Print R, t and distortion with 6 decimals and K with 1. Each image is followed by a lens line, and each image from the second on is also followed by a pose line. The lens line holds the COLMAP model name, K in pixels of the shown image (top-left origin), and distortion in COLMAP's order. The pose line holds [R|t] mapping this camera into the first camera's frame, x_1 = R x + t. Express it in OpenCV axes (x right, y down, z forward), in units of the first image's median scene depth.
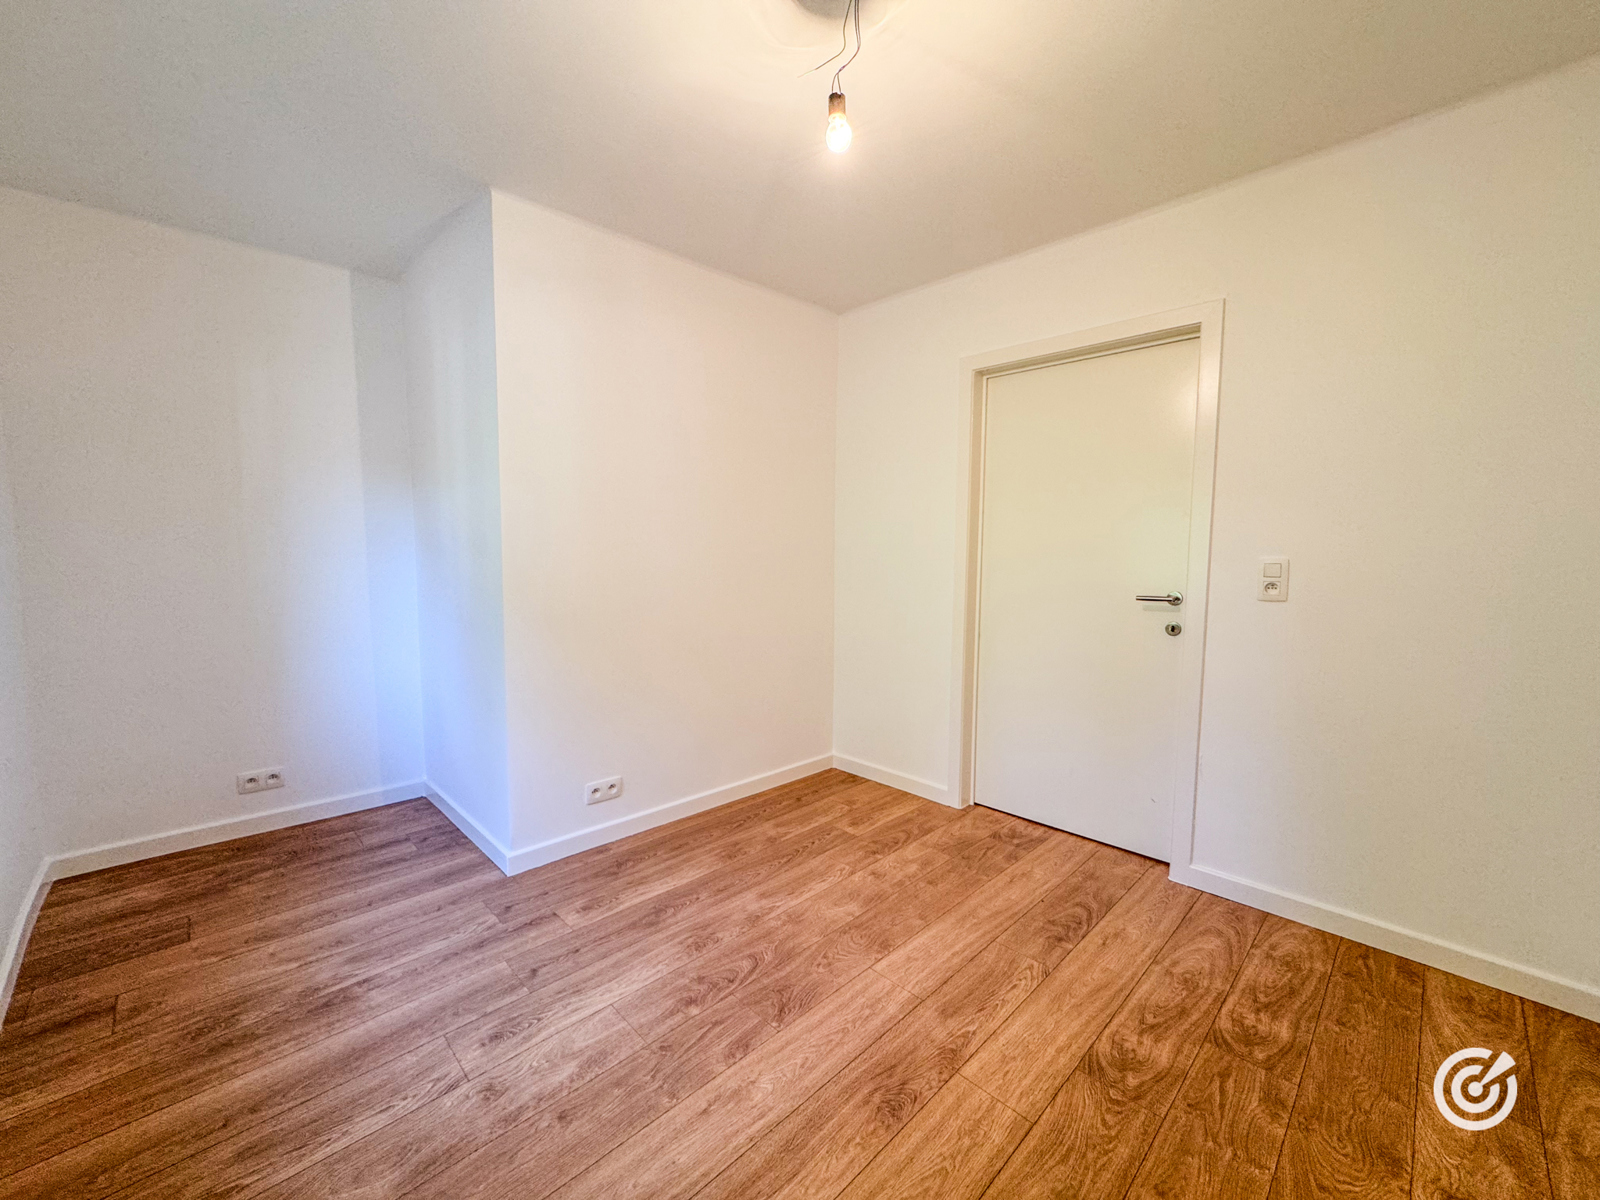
lens RADIAL K [[640.5, 0, 792.8], [0, 640.5, 594.9], [0, 0, 1]] dist [-0.003598, -0.000071]
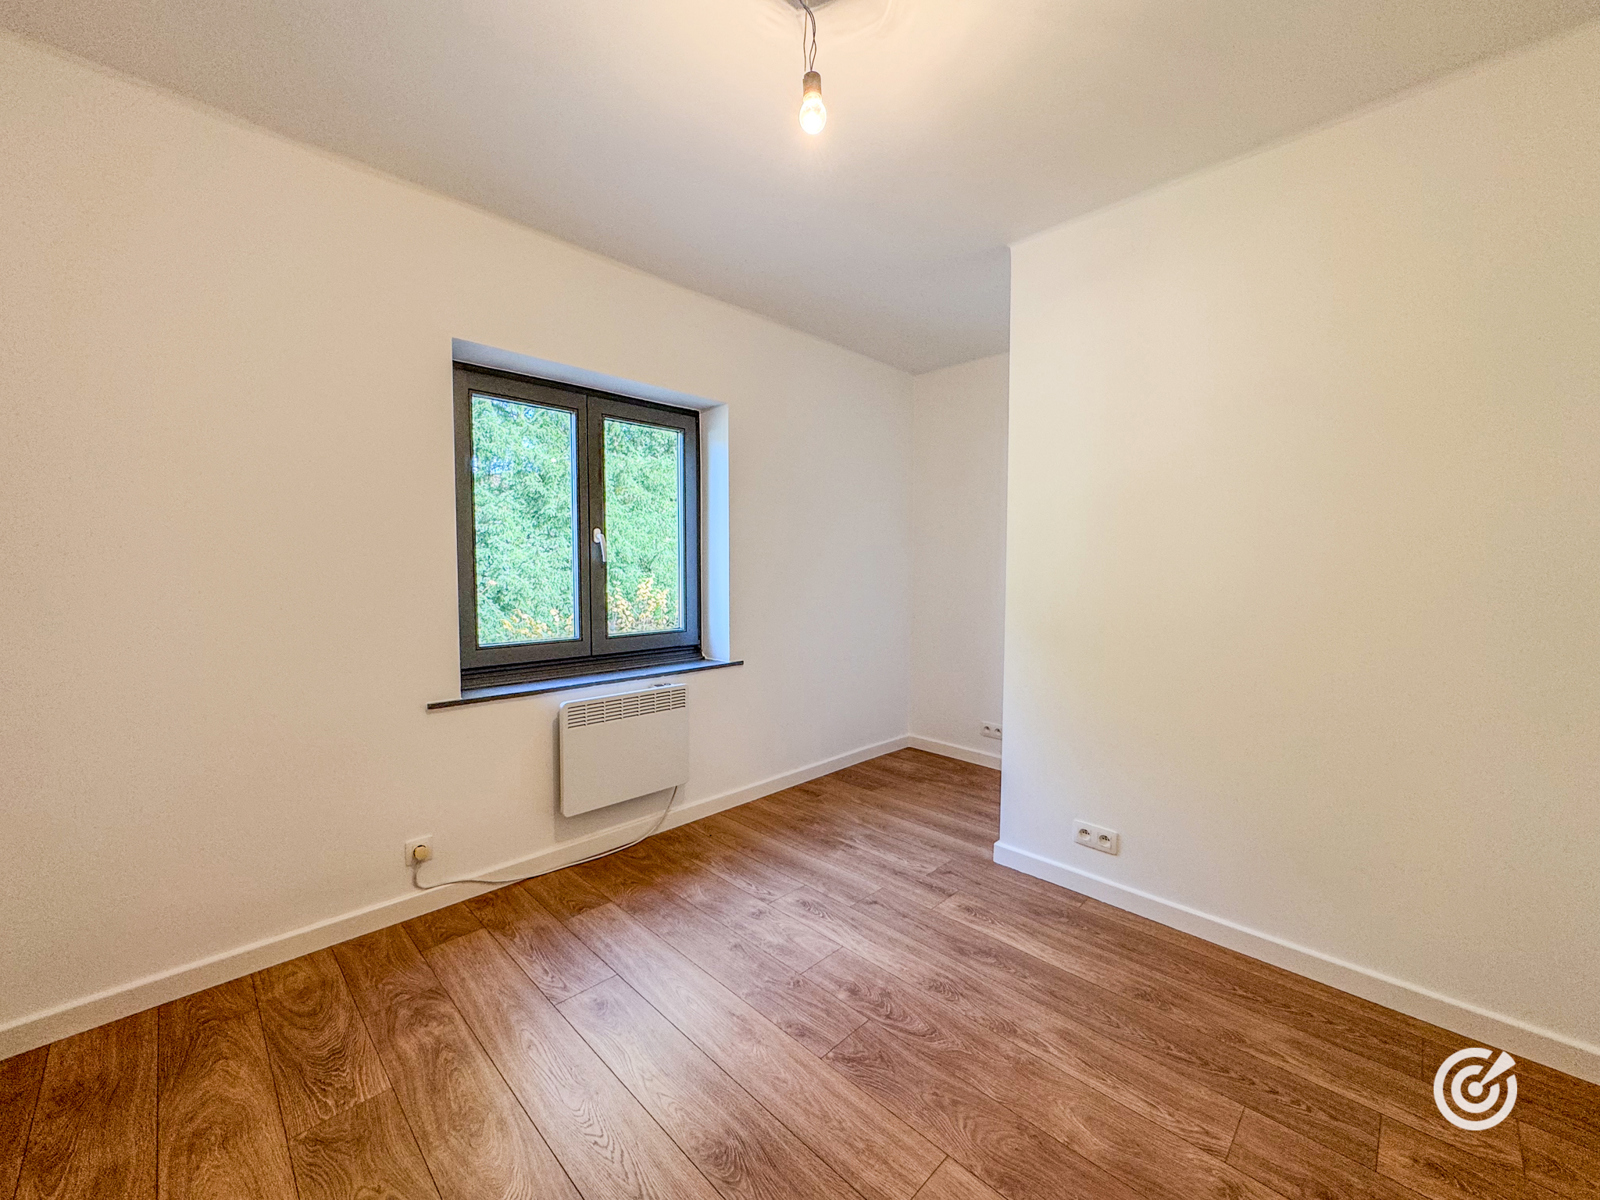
lens RADIAL K [[640.5, 0, 825.1], [0, 640.5, 576.6], [0, 0, 1]] dist [-0.003598, -0.000071]
pose [[0.030570, 0.013855, -0.999437, 0.788935], [-0.079562, 0.996765, 0.011384, -0.051014], [0.996361, 0.079169, 0.031574, 0.768316]]
